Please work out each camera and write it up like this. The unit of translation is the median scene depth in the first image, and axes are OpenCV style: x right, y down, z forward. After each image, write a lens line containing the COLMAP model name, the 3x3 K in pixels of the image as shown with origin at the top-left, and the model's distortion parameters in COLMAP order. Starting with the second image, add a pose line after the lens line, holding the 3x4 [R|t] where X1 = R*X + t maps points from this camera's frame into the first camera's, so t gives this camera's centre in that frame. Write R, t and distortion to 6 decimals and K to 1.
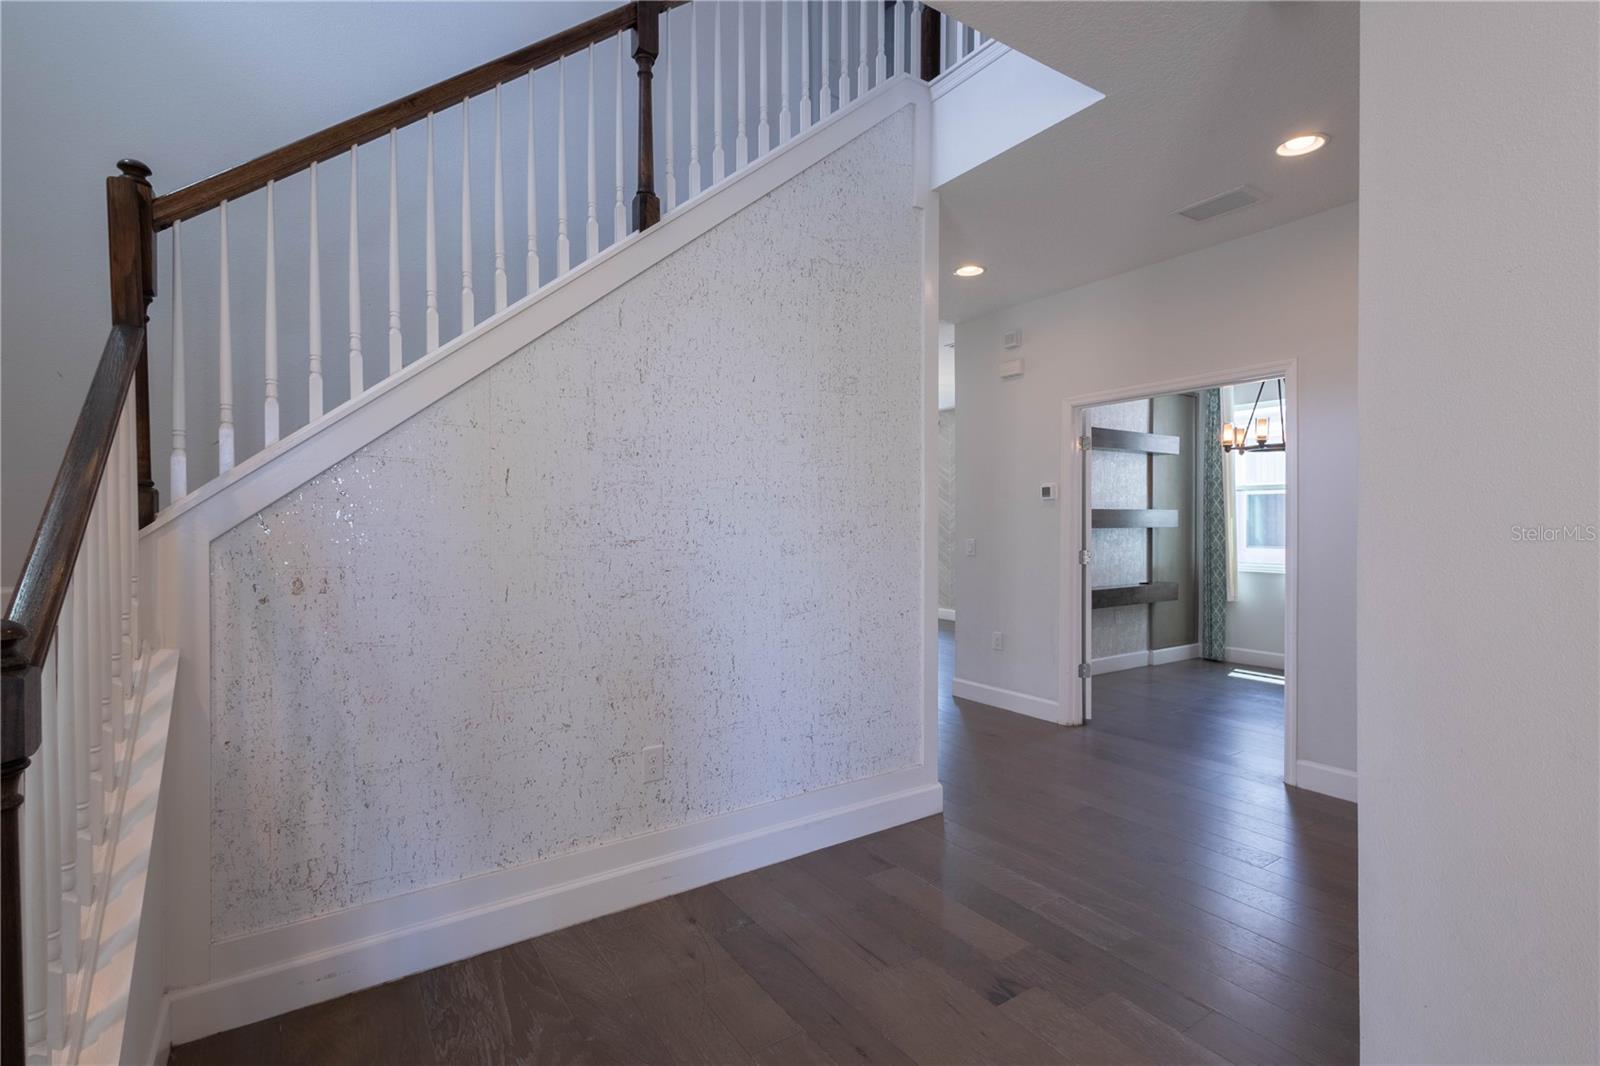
lens RADIAL K [[734.0, 0, 799.2], [0, 734.0, 529.9], [0, 0, 1]] dist [0.007867, -0.003338]
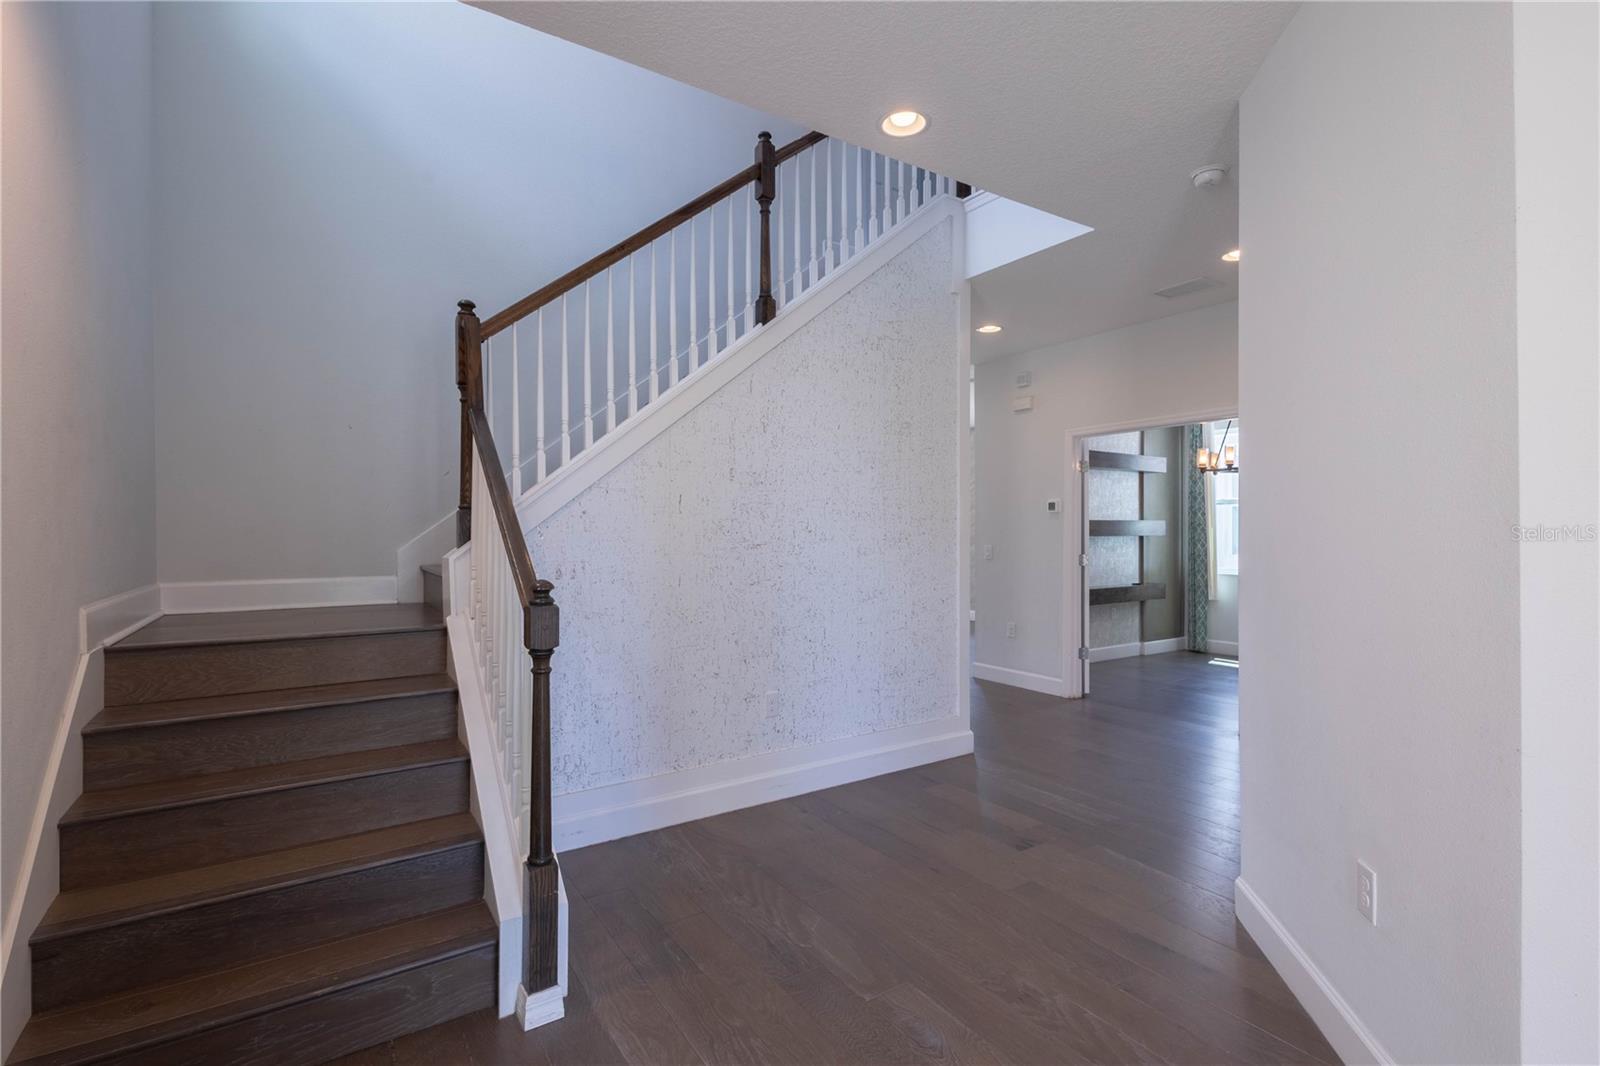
lens RADIAL K [[734.0, 0, 801.1], [0, 734.0, 536.7], [0, 0, 1]] dist [0.007867, -0.003338]
pose [[0.999996, -0.000943, -0.002649, -0.135144], [0.000933, 0.999993, -0.003758, 0.004575], [0.002652, 0.003756, 0.999989, -0.388360]]
